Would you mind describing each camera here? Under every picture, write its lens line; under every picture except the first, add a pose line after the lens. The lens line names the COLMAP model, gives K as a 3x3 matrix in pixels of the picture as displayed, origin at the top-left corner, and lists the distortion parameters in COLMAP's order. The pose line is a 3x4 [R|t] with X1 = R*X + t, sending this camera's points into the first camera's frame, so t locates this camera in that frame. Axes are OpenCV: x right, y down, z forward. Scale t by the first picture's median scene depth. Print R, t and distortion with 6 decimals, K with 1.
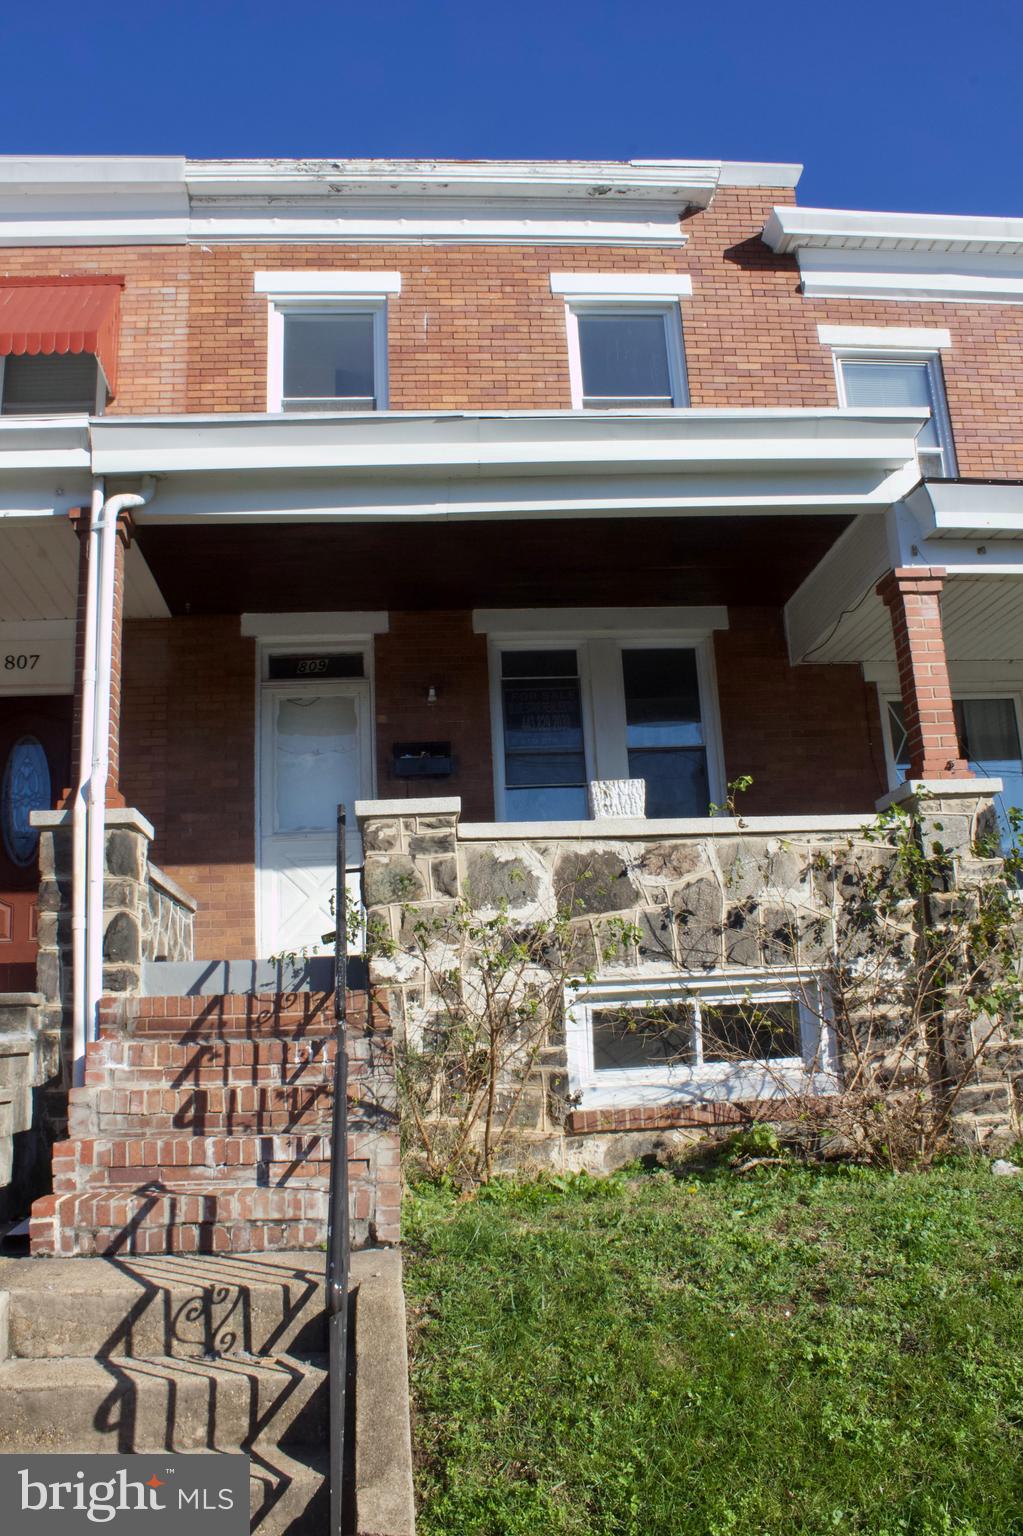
lens RADIAL K [[1279.2, 0, 501.1], [0, 1279.2, 761.0], [0, 0, 1]] dist [-0.156056, 0.118363]
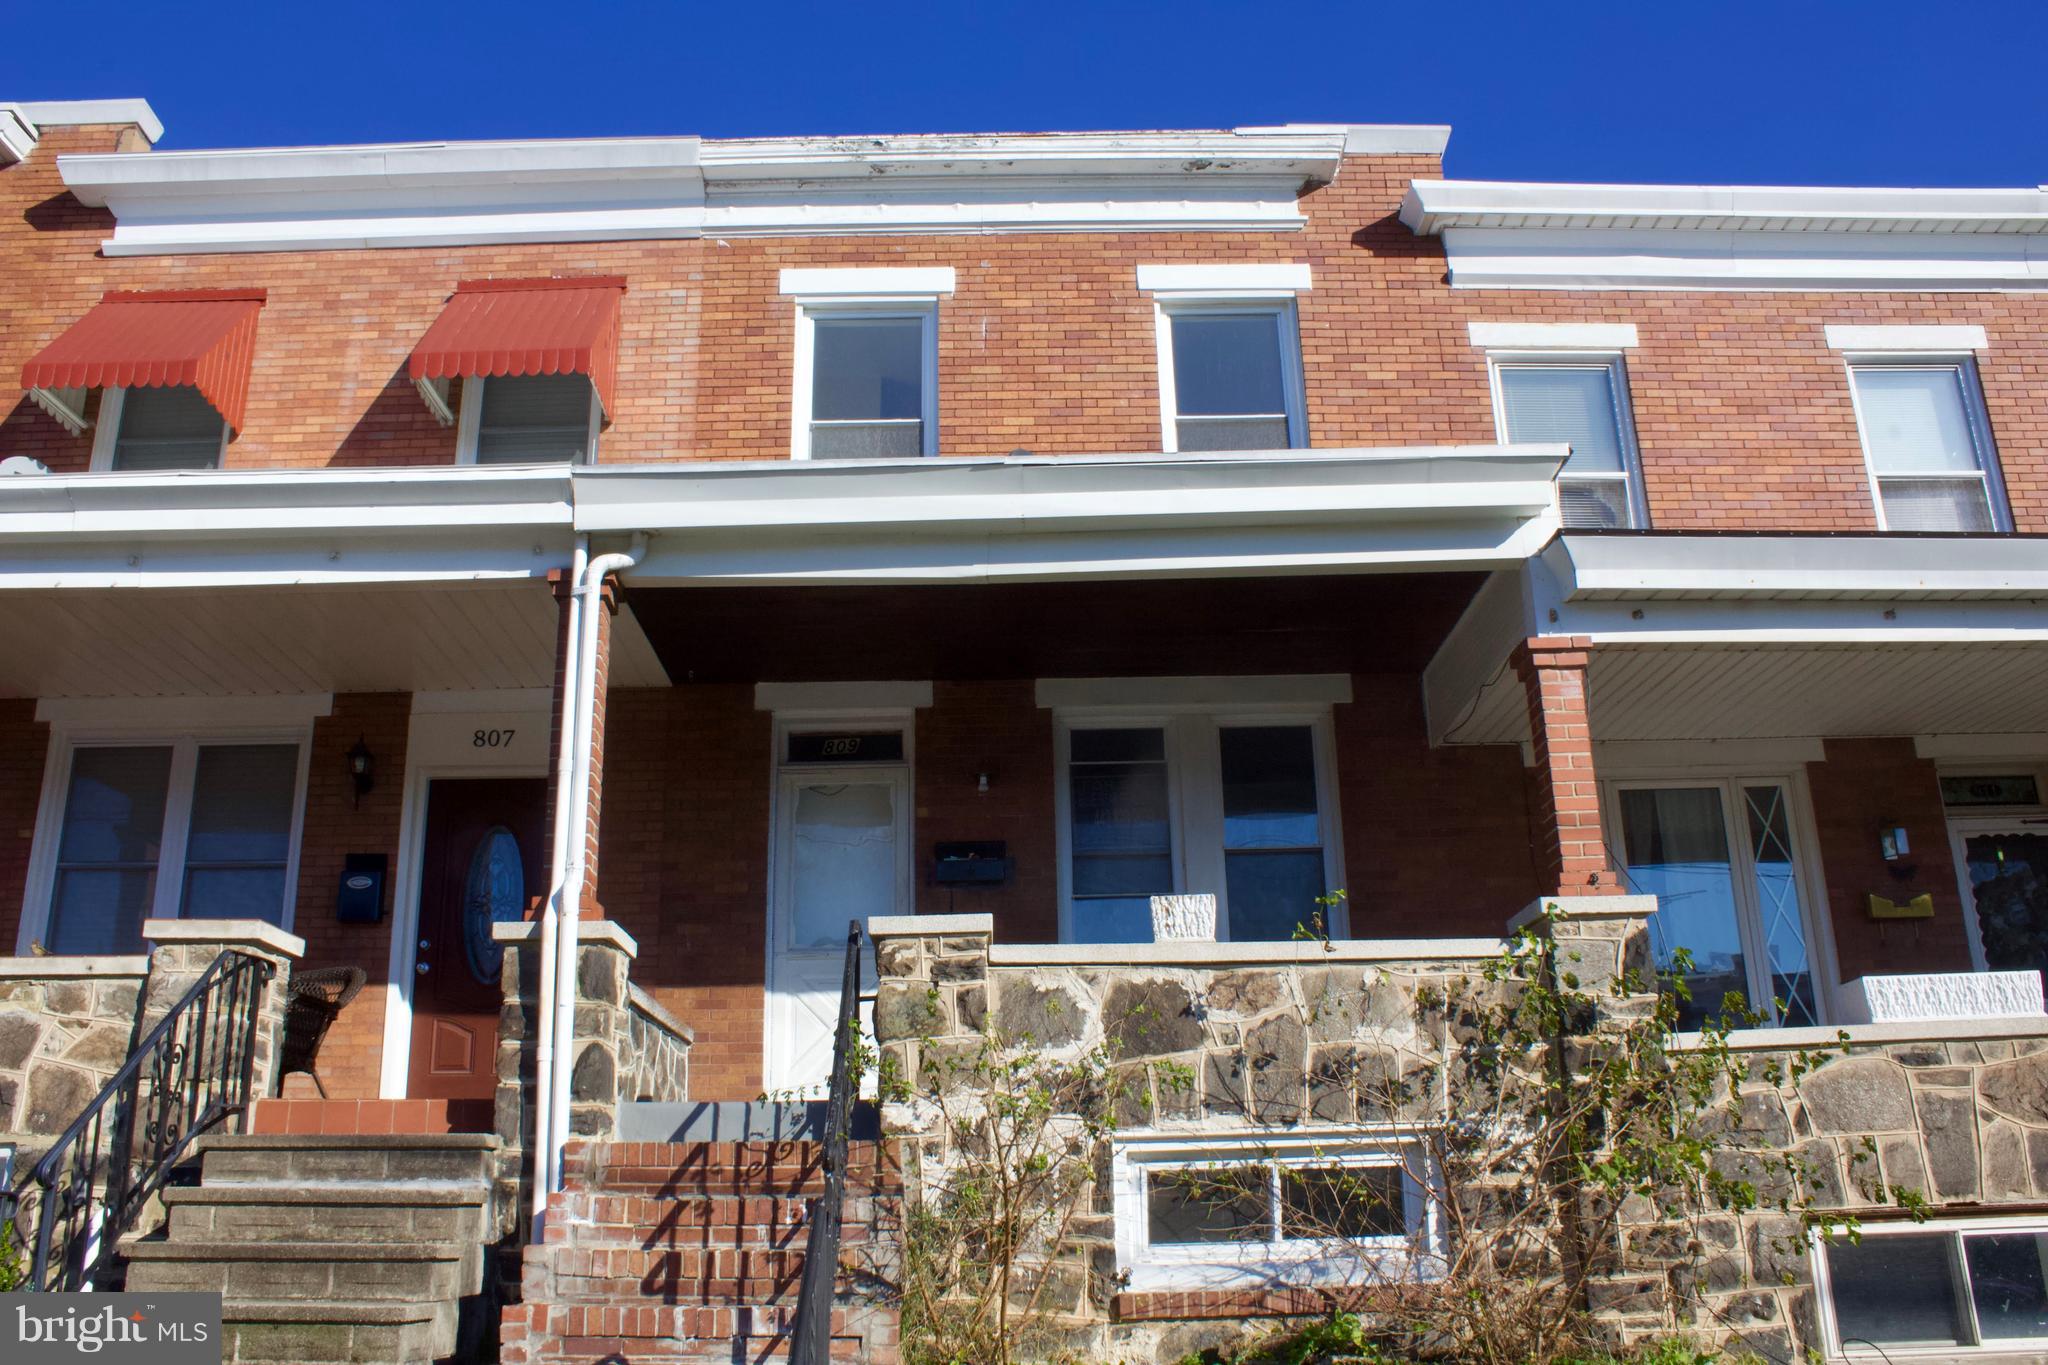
lens RADIAL K [[1705.5, 0, 1003.1], [0, 1705.5, 700.0], [0, 0, 1]] dist [-0.156056, 0.118363]
pose [[0.996836, 0.003212, -0.079418, 0.060875], [-0.009966, 0.996349, -0.084791, -0.016586], [0.078856, 0.085314, 0.993229, -0.123722]]
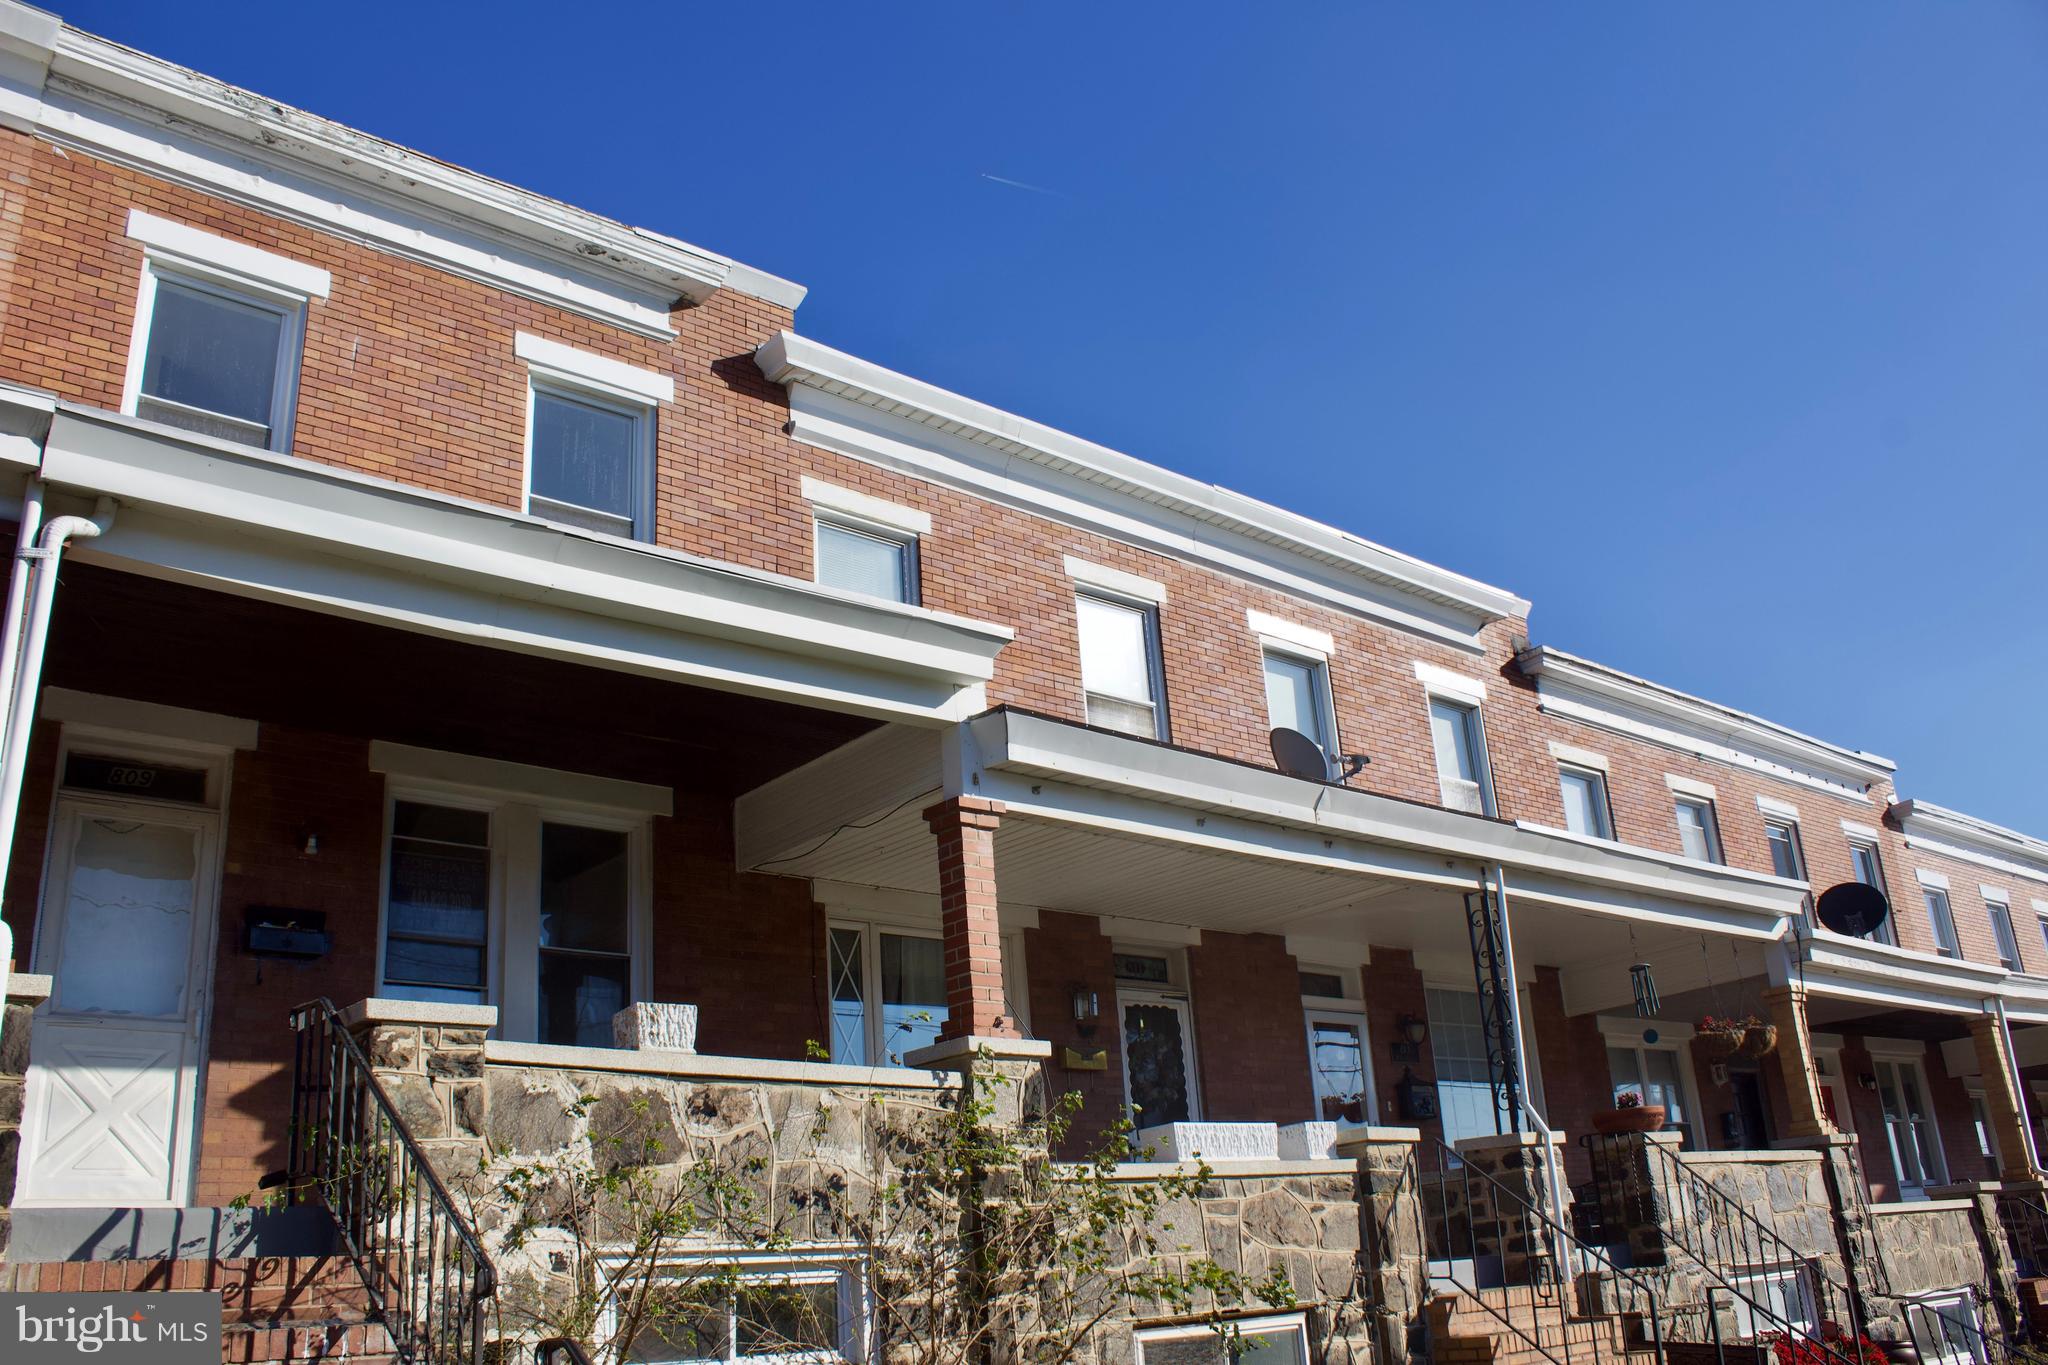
lens RADIAL K [[1705.5, 0, 1035.1], [0, 1705.5, 683.6], [0, 0, 1]] dist [-0.156056, 0.118363]
pose [[0.813345, 0.194810, 0.548196, -0.345302], [-0.102586, 0.975530, -0.194466, 0.000375], [-0.572666, 0.101931, 0.813427, -0.038513]]
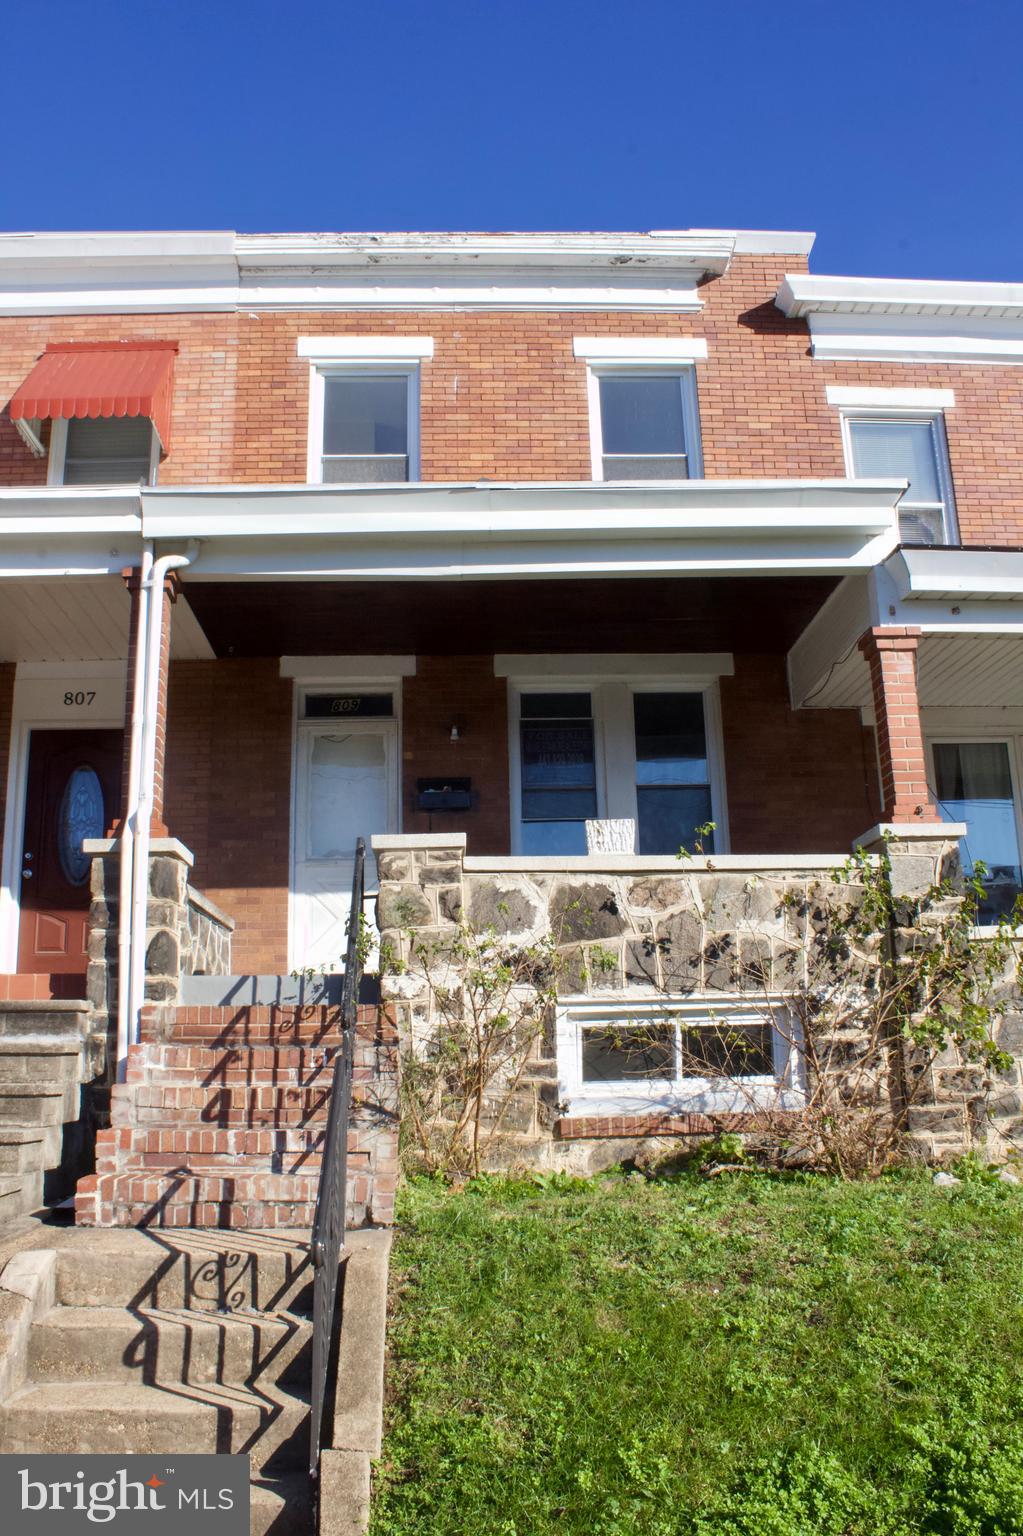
lens RADIAL K [[1279.2, 0, 494.5], [0, 1279.2, 768.9], [0, 0, 1]] dist [-0.156056, 0.118363]
pose [[0.998738, 0.014533, -0.048082, 0.043458], [-0.015007, 0.999842, -0.009503, -0.016674], [0.047936, 0.010213, 0.998798, -0.105051]]
